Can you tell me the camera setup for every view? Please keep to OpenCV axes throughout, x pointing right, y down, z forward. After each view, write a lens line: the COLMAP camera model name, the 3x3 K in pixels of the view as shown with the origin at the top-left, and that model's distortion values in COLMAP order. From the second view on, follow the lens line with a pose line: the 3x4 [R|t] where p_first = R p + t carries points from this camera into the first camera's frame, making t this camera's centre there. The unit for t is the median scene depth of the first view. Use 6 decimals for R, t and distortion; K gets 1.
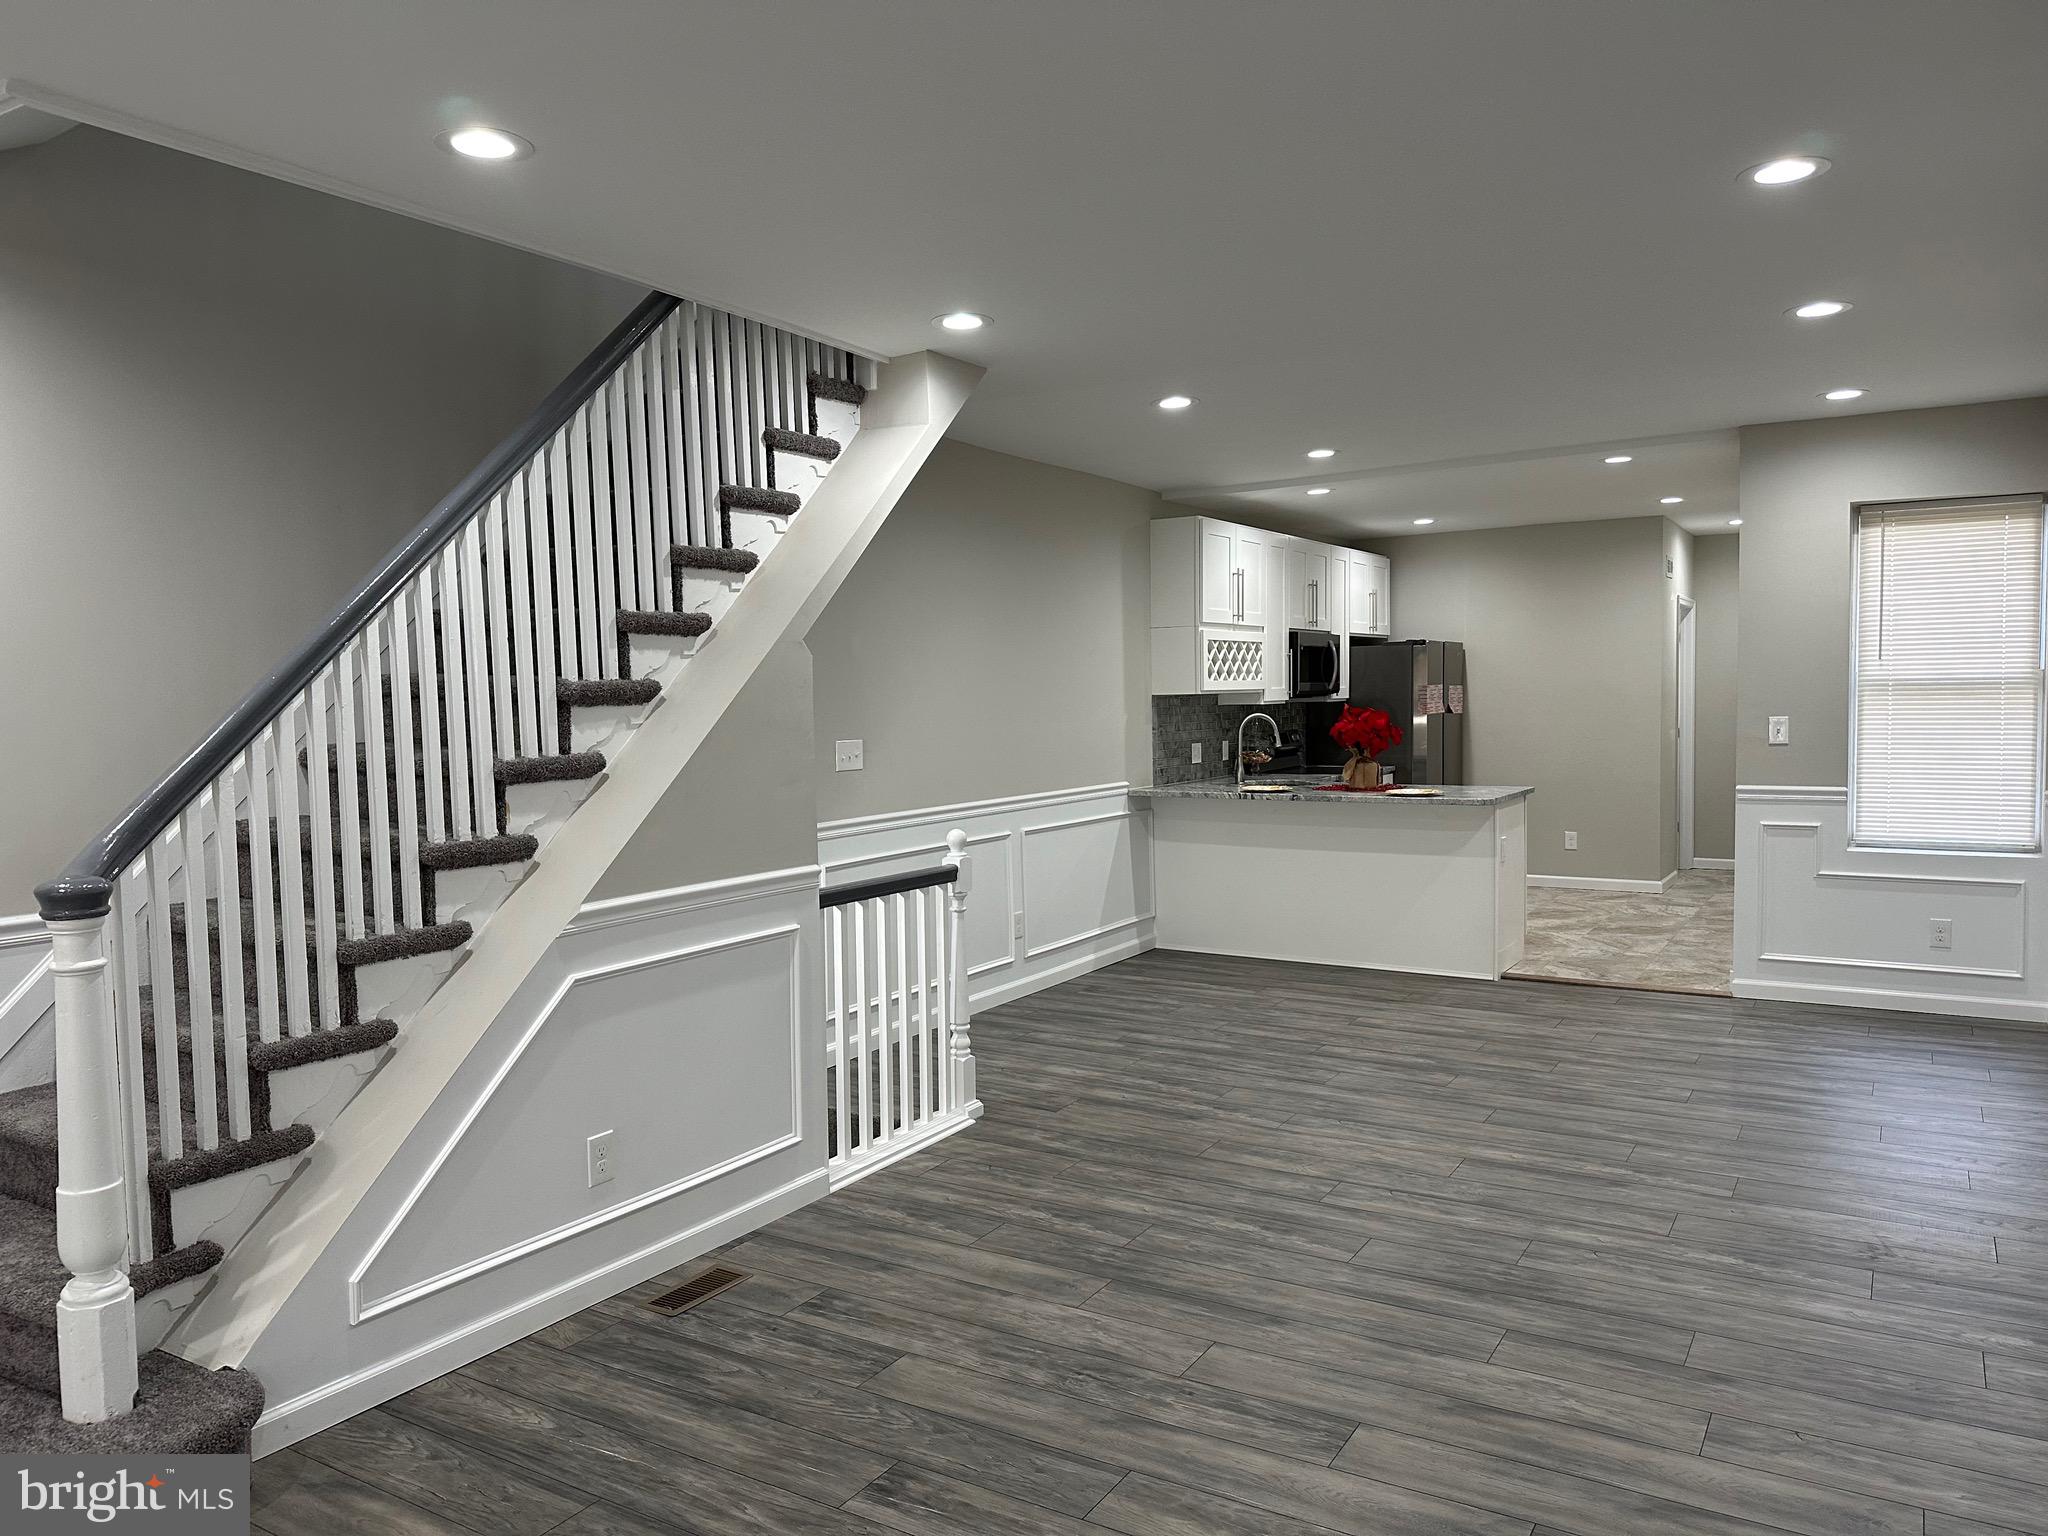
lens RADIAL K [[1431.5, 0, 1010.4], [0, 1431.5, 772.2], [0, 0, 1]] dist [0.134489, -0.241721]
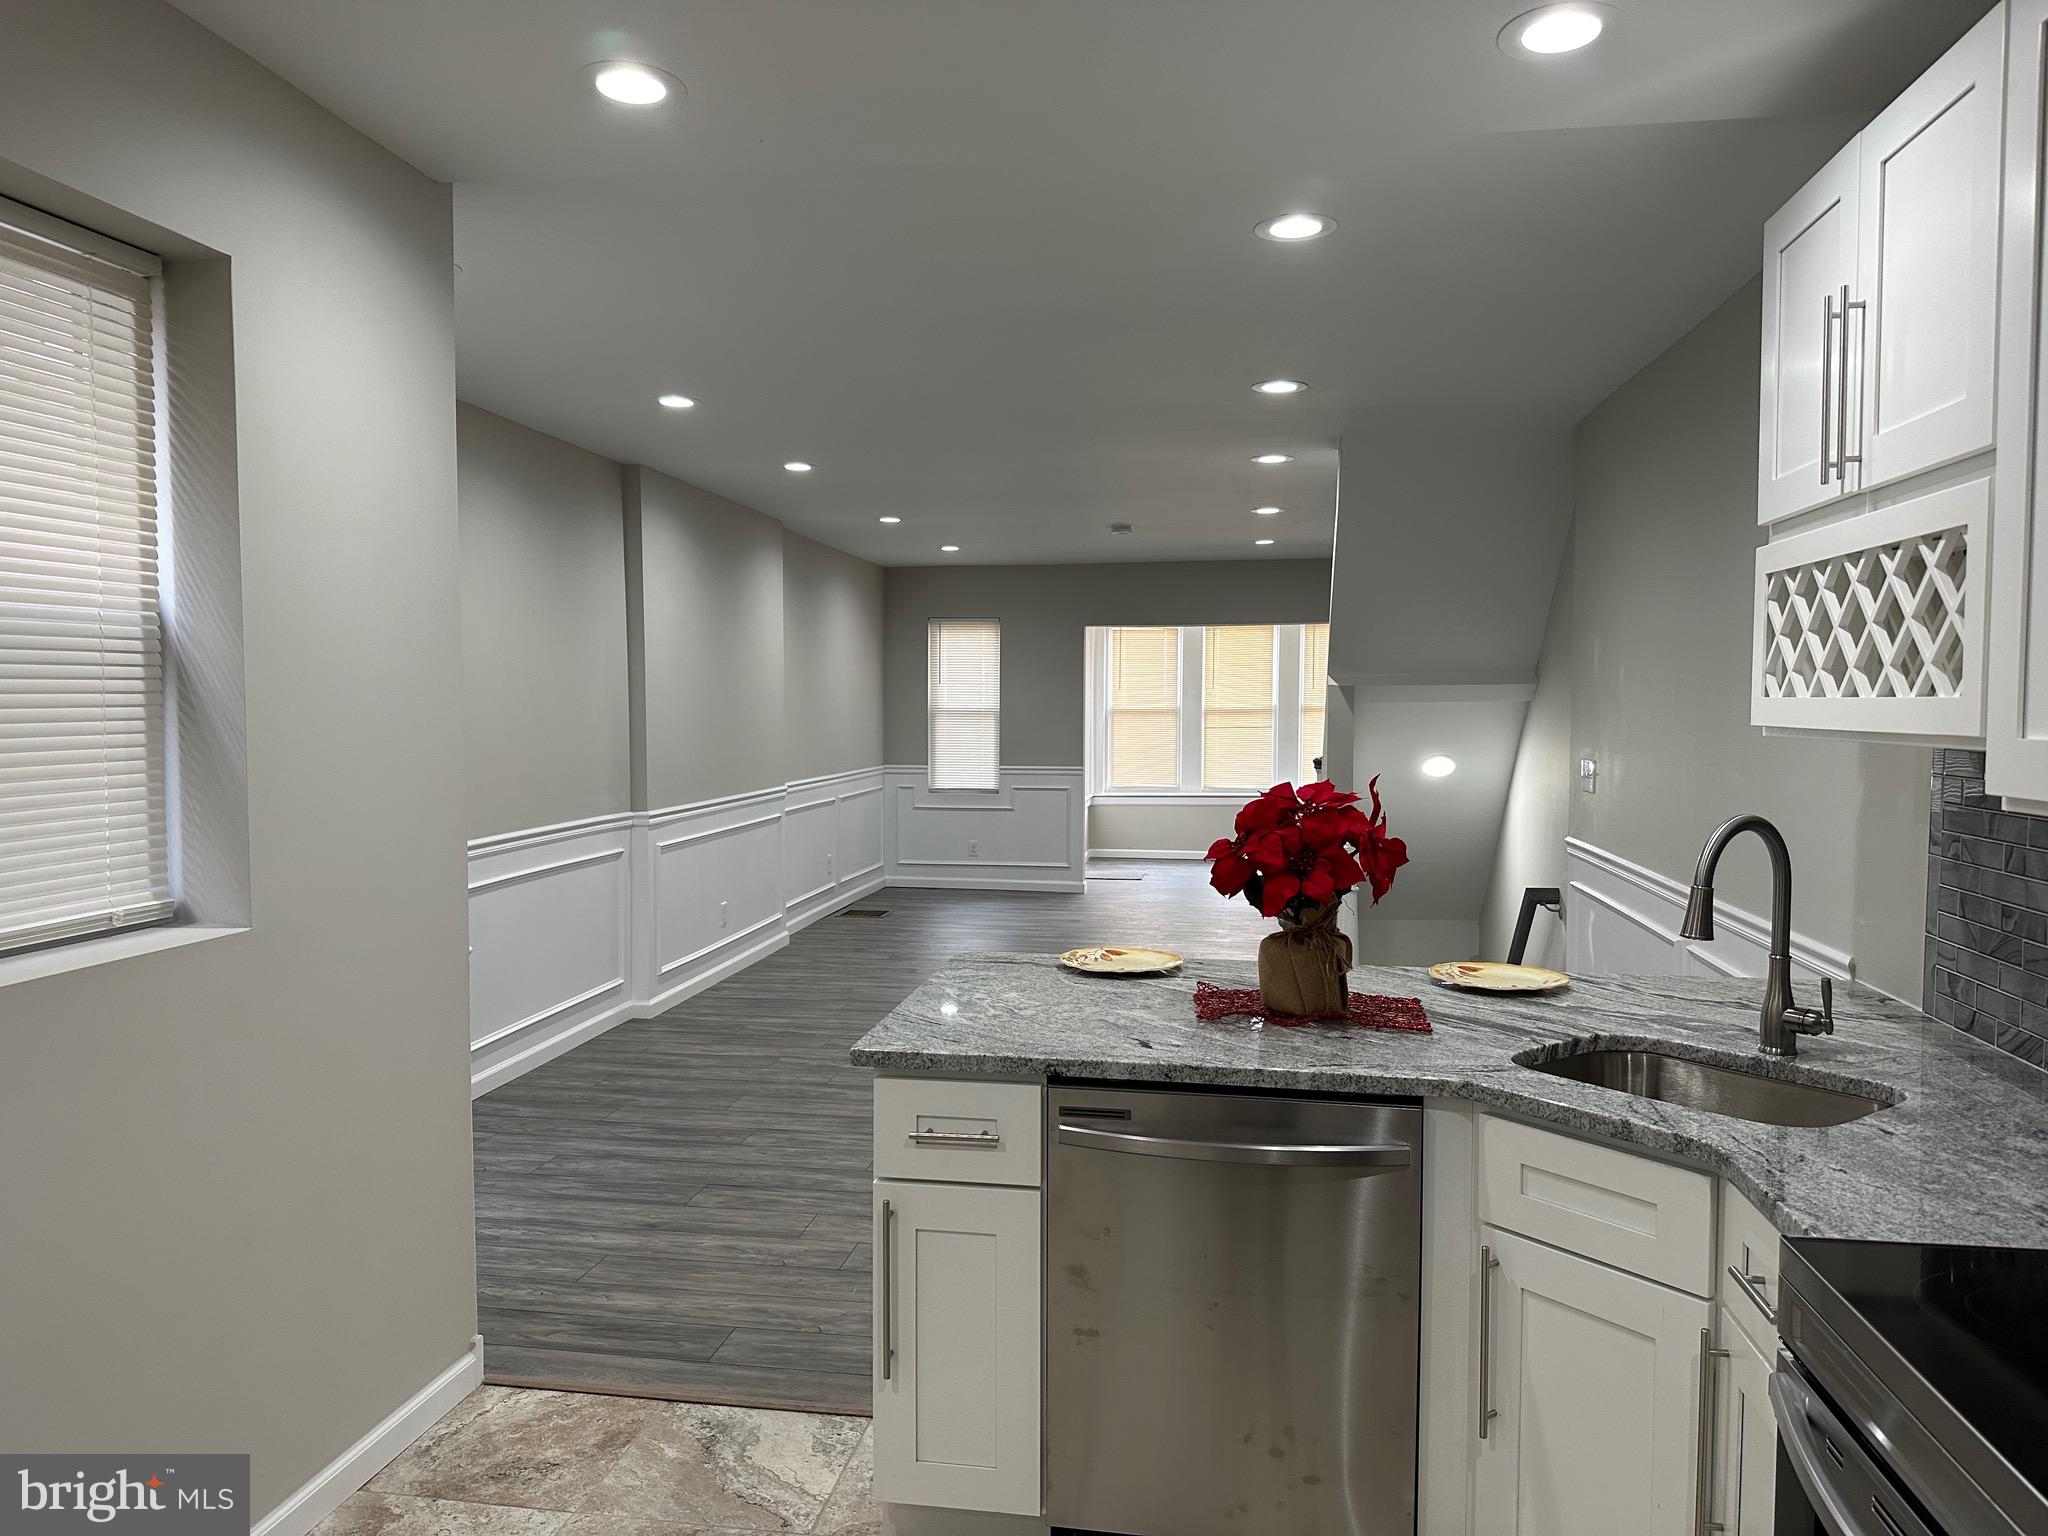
lens RADIAL K [[1431.5, 0, 1010.4], [0, 1431.5, 772.2], [0, 0, 1]] dist [0.134489, -0.241721]
pose [[-0.923442, 0.034485, -0.382184, 0.601394], [-0.008377, 0.993905, 0.109923, -0.115265], [0.383646, 0.104709, -0.917525, 1.742578]]
